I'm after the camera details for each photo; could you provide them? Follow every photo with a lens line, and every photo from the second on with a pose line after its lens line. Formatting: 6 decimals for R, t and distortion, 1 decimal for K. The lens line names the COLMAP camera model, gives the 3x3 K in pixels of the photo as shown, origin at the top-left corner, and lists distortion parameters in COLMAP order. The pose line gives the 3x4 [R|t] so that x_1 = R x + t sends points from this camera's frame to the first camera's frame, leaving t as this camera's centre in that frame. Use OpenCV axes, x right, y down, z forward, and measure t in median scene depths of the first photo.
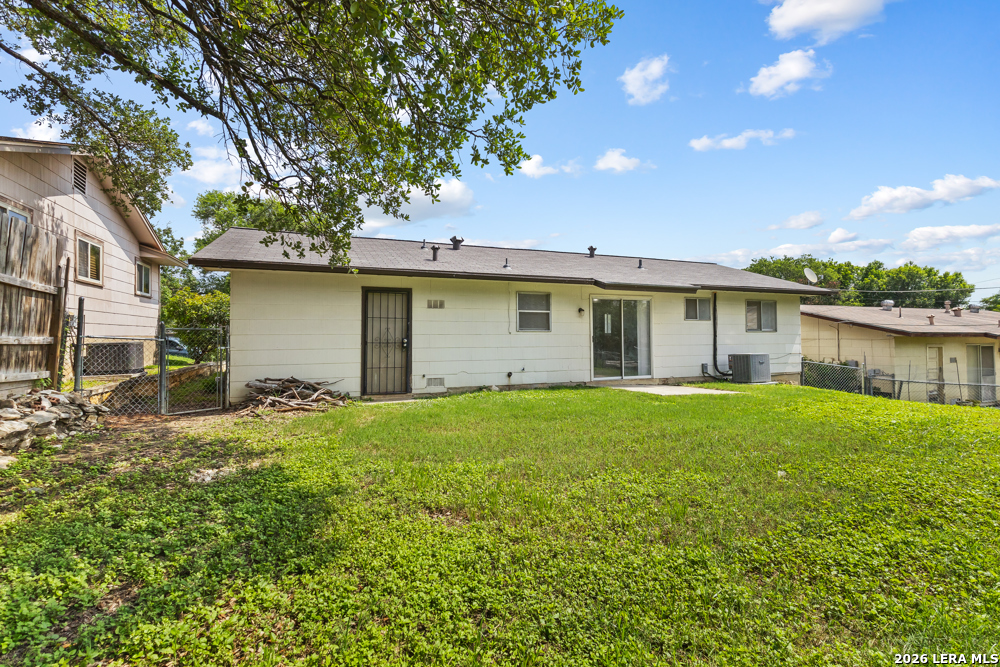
lens RADIAL K [[464.8, 0, 504.9], [0, 464.8, 326.8], [0, 0, 1]] dist [-0.005423, 0.003776]
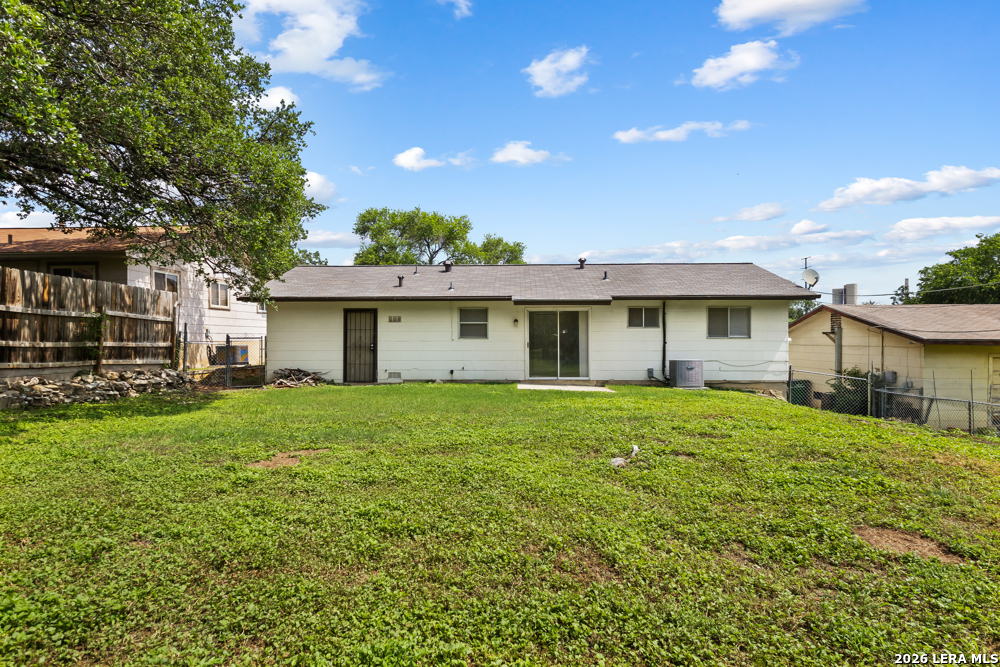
lens RADIAL K [[562.0, 0, 498.2], [0, 562.0, 331.4], [0, 0, 1]] dist [0.027499, 0.000400]
pose [[0.908644, -0.003345, -0.417558, 0.757714], [0.007421, 0.999939, 0.008139, -0.021506], [0.417505, -0.010494, 0.908614, -0.362149]]
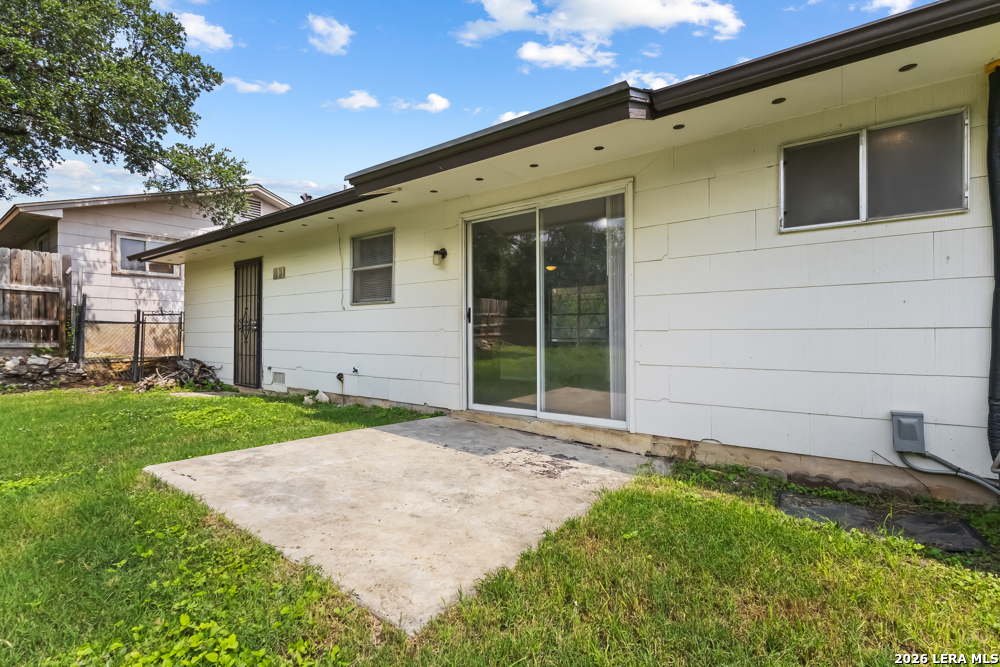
lens RADIAL K [[464.8, 0, 496.1], [0, 464.8, 332.6], [0, 0, 1]] dist [-0.005423, 0.003776]
pose [[0.499957, -0.001535, -0.866049, 0.608247], [0.017104, 0.999821, 0.008102, 0.041949], [0.865881, -0.018864, 0.499894, 0.843117]]
